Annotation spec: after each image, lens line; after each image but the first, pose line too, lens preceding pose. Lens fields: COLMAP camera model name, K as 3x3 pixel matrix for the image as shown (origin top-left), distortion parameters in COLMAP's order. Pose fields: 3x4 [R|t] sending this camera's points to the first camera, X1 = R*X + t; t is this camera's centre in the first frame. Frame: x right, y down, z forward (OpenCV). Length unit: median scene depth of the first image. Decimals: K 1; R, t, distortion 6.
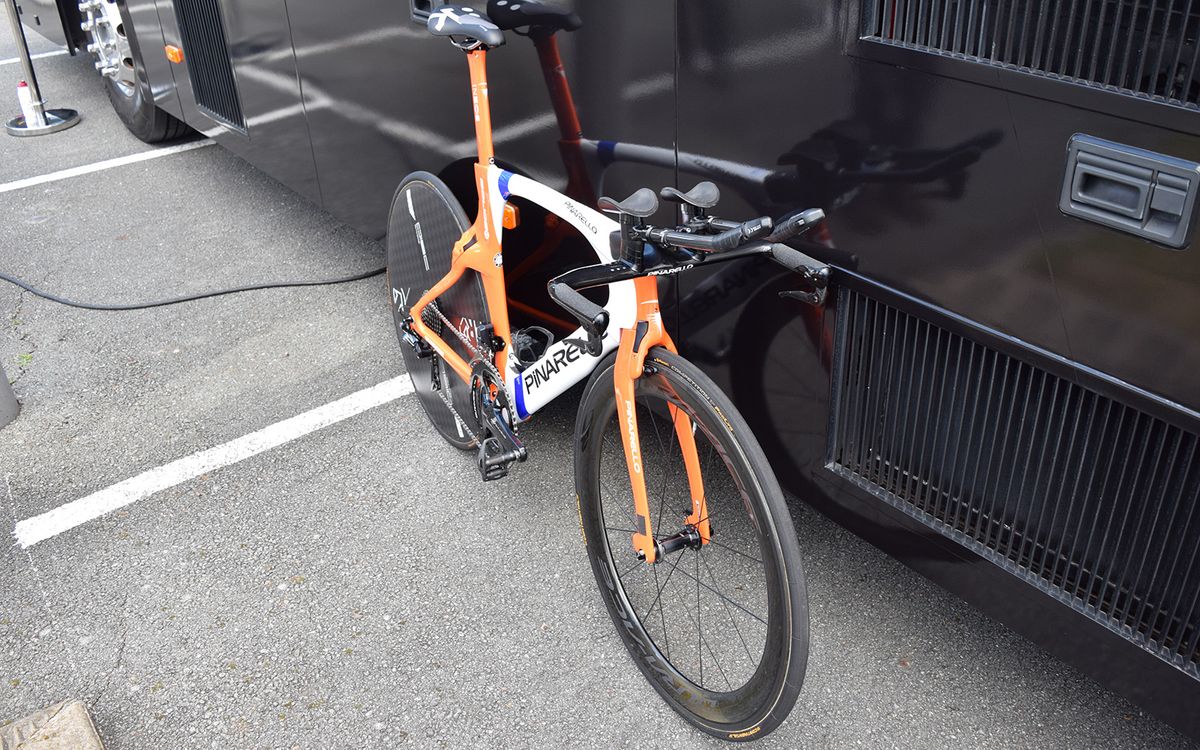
lens RADIAL K [[1063.1, 0, 600.0], [0, 1063.1, 375.0], [0, 0, 1]] dist [0.002180, 0.000547]
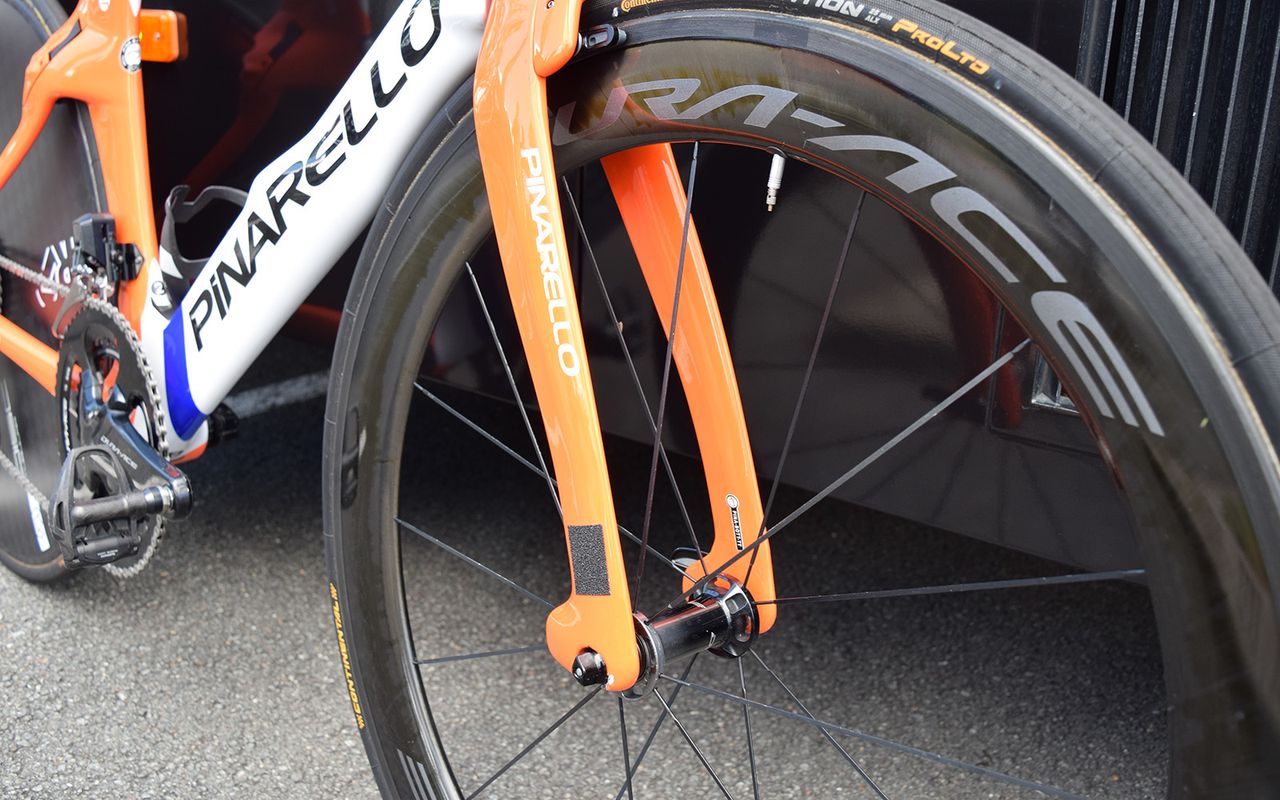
lens RADIAL K [[1269.8, 0, 644.2], [0, 1269.8, 321.5], [0, 0, 1]] dist [-0.025387, -0.010600]
pose [[0.965261, -0.008068, 0.261163, -0.031470], [0.068029, 0.972811, -0.221385, 0.127786], [-0.252276, 0.231461, 0.939565, 0.532247]]
